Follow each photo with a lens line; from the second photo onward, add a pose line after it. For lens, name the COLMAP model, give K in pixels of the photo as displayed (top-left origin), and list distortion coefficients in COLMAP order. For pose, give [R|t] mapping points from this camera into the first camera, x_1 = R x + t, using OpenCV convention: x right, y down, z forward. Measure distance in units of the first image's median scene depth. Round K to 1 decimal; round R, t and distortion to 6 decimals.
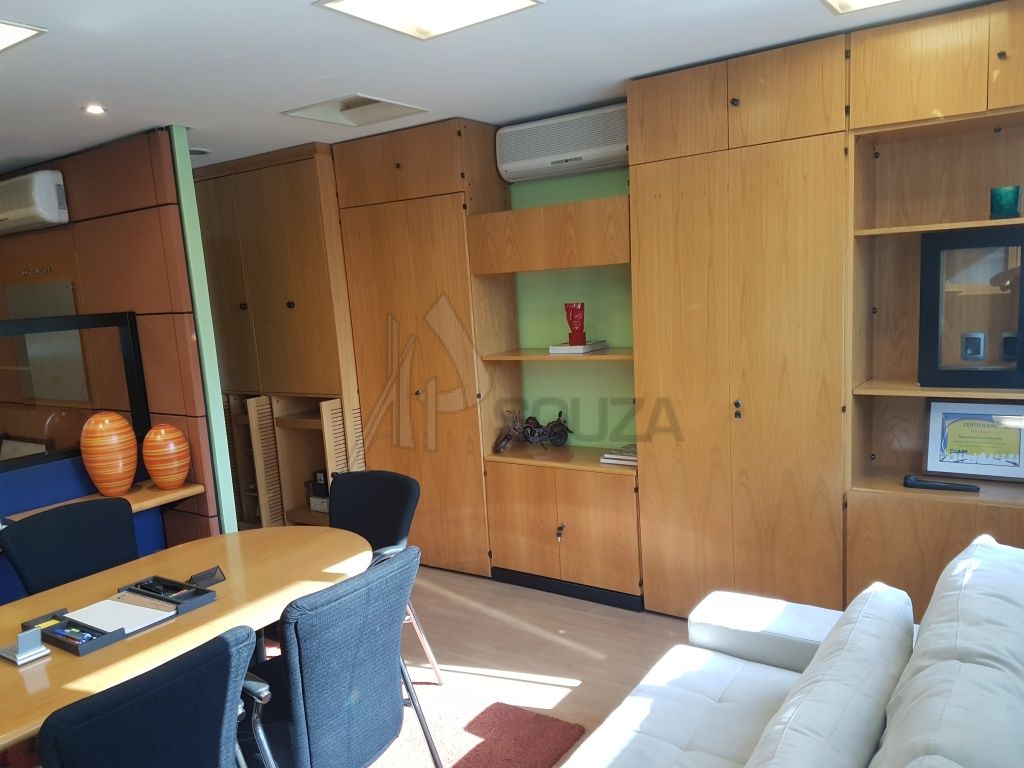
lens RADIAL K [[782.8, 0, 512.3], [0, 782.8, 391.6], [0, 0, 1]] dist [0.168373, -0.236474]
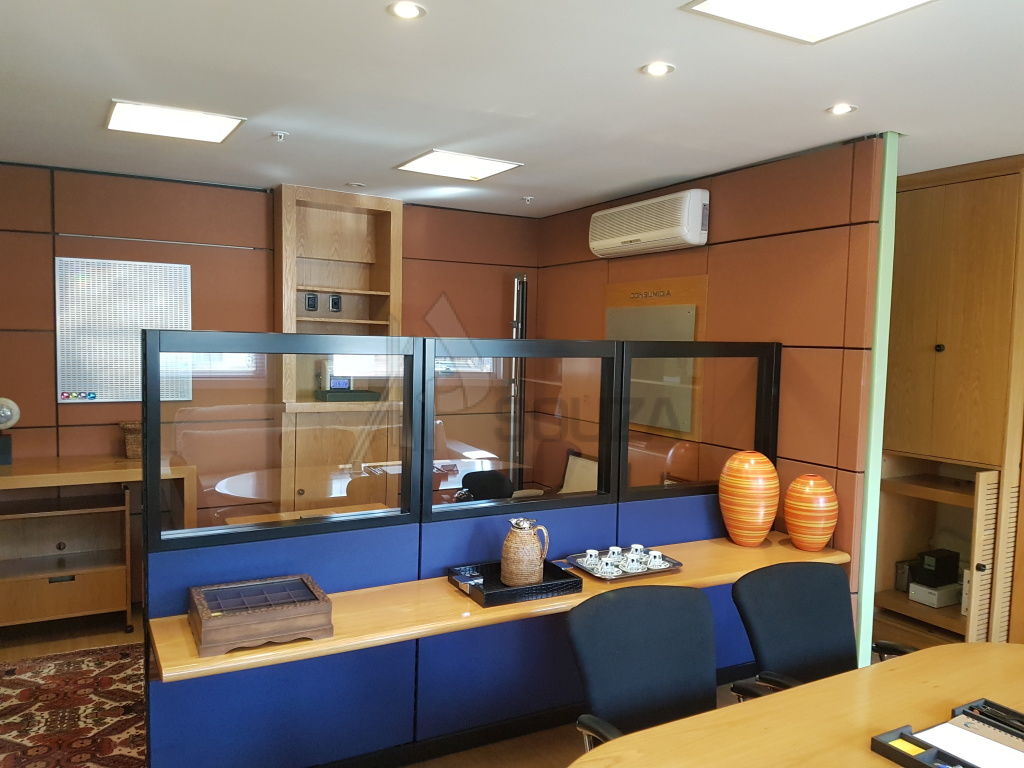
lens RADIAL K [[774.6, 0, 512.0], [0, 774.6, 384.0], [0, 0, 1]] dist [0.279250, -0.446105]
pose [[0.897784, 0.110635, -0.426314, -0.369495], [-0.134921, 0.990486, -0.027086, 0.011193], [0.419262, 0.081836, 0.904169, 0.076314]]
